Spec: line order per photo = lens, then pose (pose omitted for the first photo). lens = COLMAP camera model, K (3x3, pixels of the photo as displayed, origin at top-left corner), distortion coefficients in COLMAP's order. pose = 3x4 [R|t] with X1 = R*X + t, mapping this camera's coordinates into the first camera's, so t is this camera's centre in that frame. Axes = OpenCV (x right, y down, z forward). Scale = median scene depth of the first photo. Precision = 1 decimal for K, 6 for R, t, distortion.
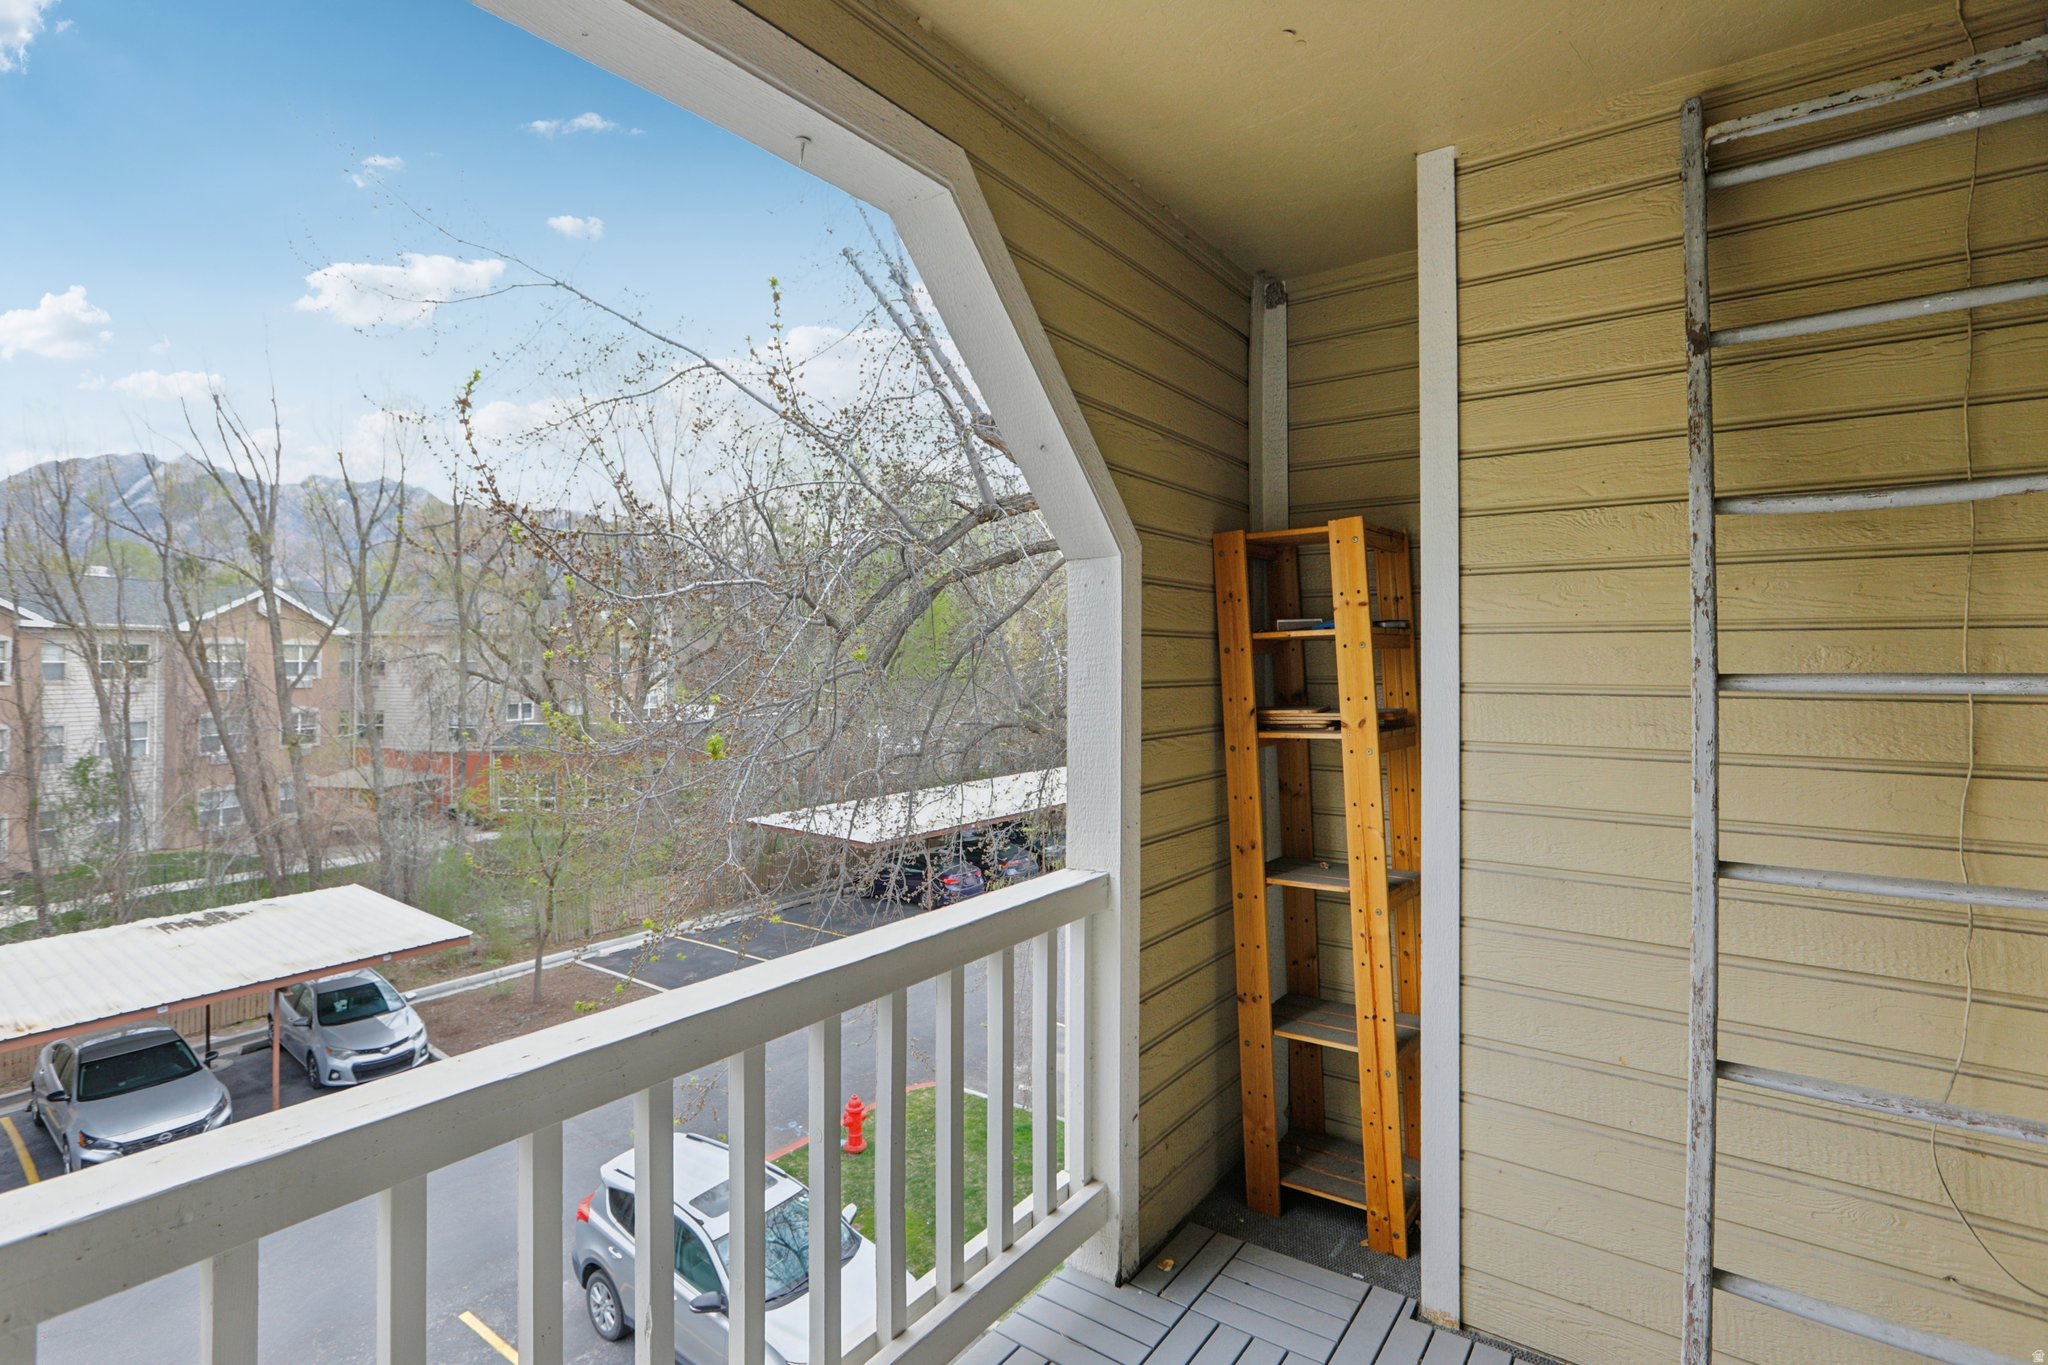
lens RADIAL K [[959.1, 0, 1024.0], [0, 959.1, 682.5], [0, 0, 1]] dist [-0.004456, 0.000228]
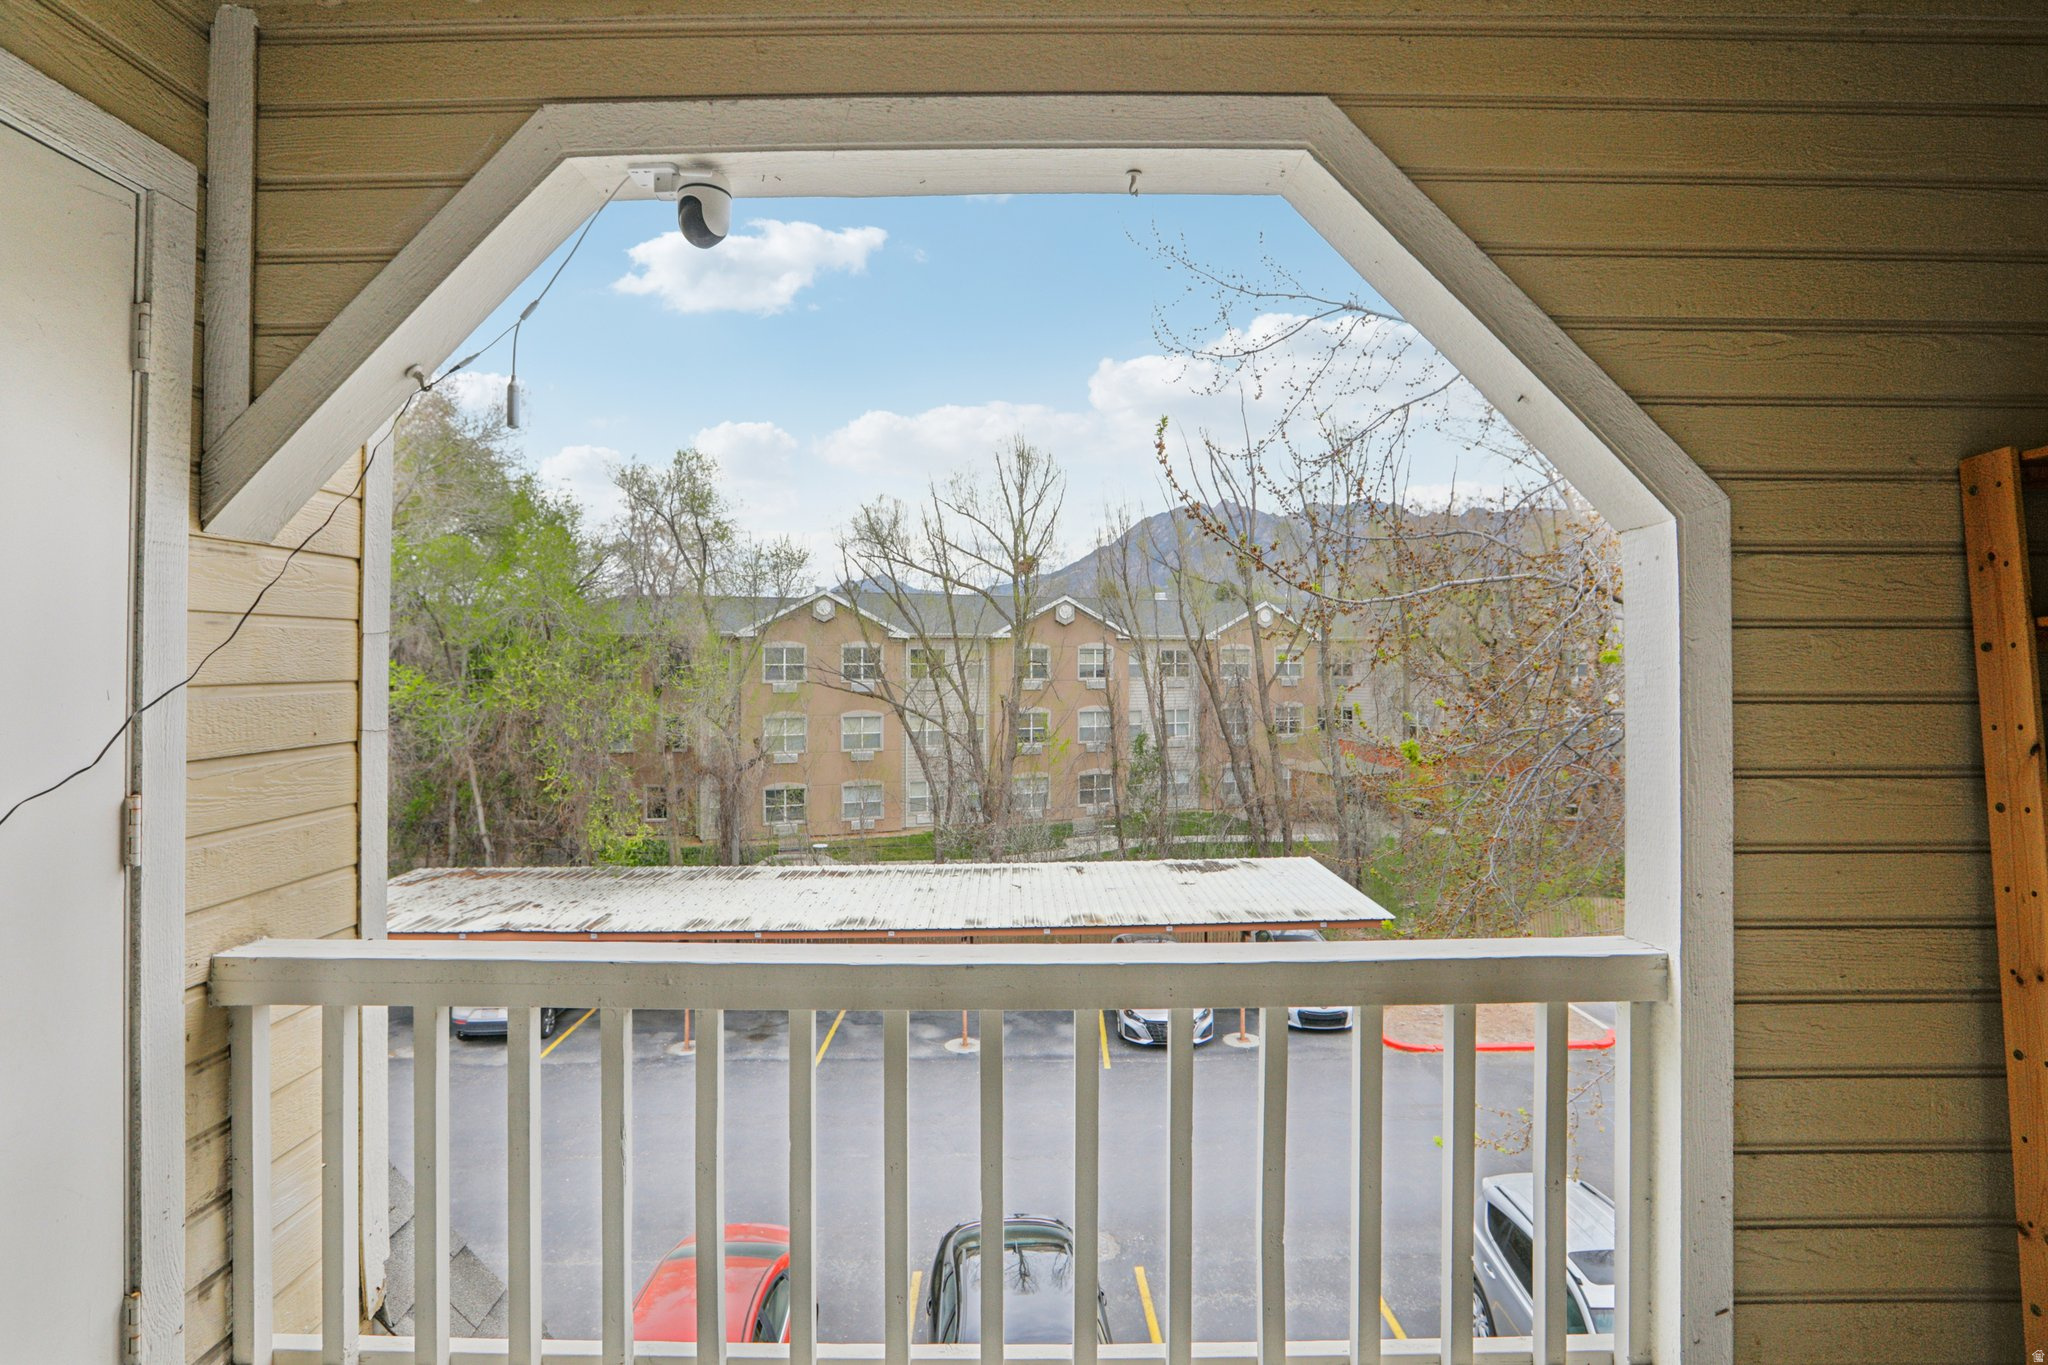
lens RADIAL K [[978.3, 0, 1024.0], [0, 978.3, 682.5], [0, 0, 1]] dist [-0.048348, 0.024074]
pose [[0.617339, 0.015841, -0.786538, 0.306465], [-0.018308, 0.999816, 0.005766, -0.002948], [0.786484, 0.010840, 0.617515, 0.138916]]
